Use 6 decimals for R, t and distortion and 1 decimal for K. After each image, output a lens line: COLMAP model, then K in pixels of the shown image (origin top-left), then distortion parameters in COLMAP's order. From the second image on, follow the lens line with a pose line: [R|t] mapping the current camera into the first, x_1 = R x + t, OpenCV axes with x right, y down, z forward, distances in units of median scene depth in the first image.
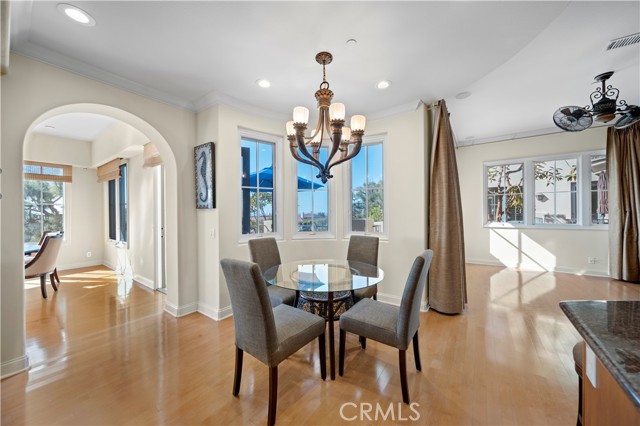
lens RADIAL K [[224.3, 0, 322.2], [0, 224.3, 211.9], [0, 0, 1]] dist [0.005819, -0.000405]
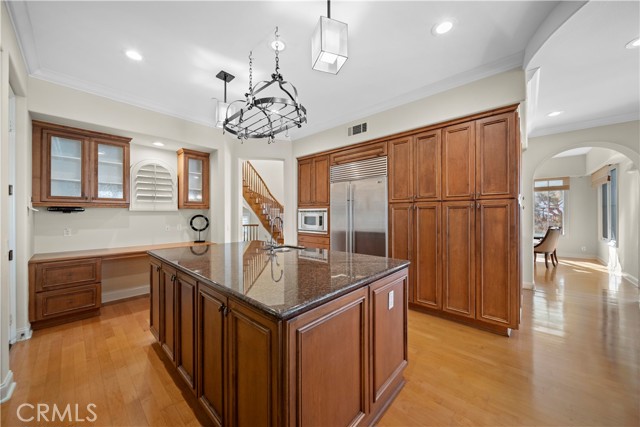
lens RADIAL K [[224.3, 0, 314.9], [0, 224.3, 212.8], [0, 0, 1]] dist [0.005819, -0.000405]
pose [[-0.143842, 0.000940, -0.989600, 0.384513], [-0.001702, 0.999998, 0.001197, 0.000986], [0.989599, 0.001856, -0.143840, -0.255356]]
